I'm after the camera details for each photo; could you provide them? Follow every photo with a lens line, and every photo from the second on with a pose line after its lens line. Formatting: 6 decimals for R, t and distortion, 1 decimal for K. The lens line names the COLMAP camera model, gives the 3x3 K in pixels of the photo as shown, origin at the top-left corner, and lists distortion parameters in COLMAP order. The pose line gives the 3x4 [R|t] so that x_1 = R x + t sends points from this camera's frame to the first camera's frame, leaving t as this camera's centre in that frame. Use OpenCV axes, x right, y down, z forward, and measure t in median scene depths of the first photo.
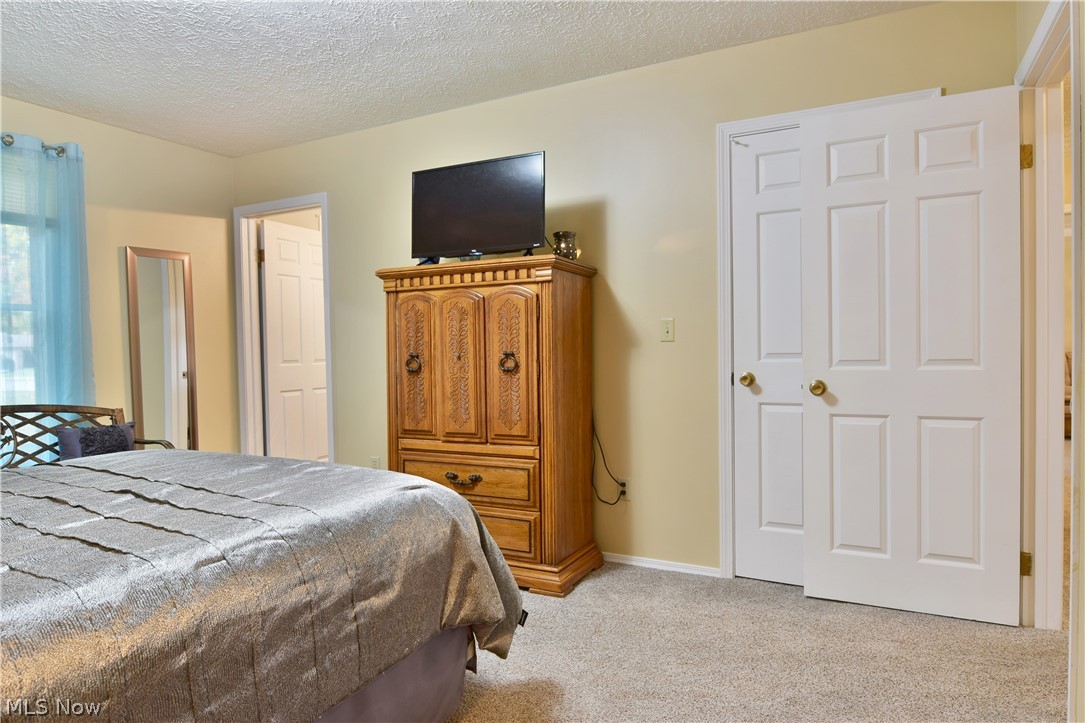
lens RADIAL K [[634.4, 0, 546.8], [0, 634.4, 361.0], [0, 0, 1]] dist [-0.008162, -0.002527]
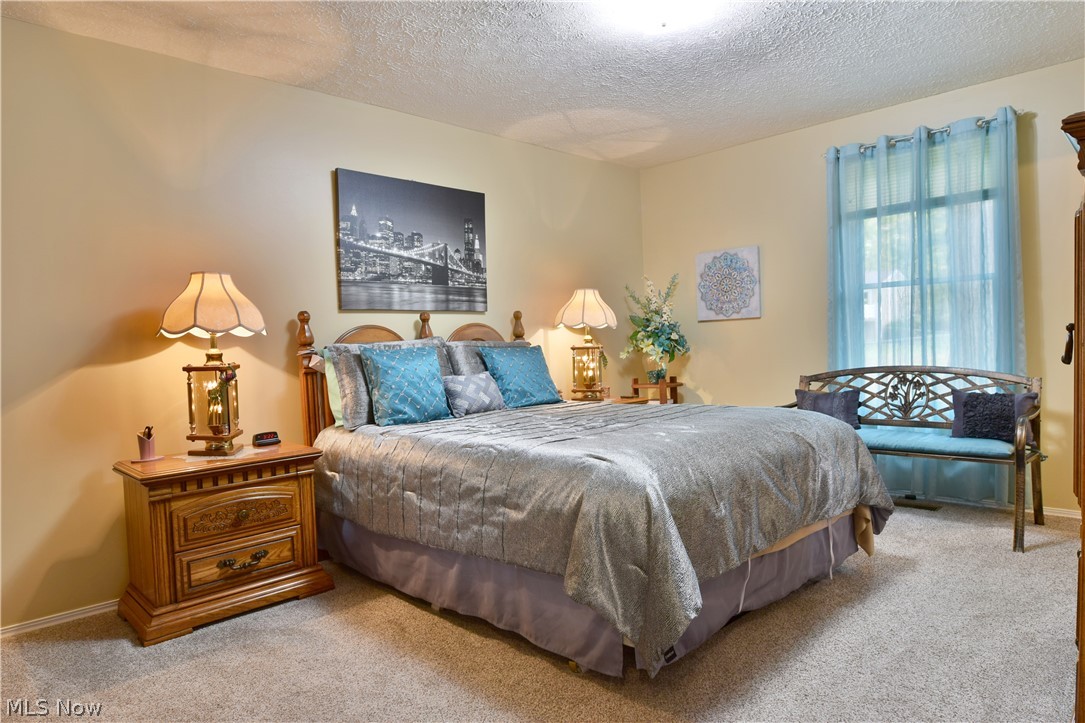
lens RADIAL K [[634.4, 0, 547.1], [0, 634.4, 360.5], [0, 0, 1]] dist [-0.008162, -0.002527]
pose [[-0.264280, 0.055719, -0.962835, 0.465203], [0.023678, 0.998404, 0.051279, -0.016918], [0.964155, -0.009247, -0.265177, 0.632865]]
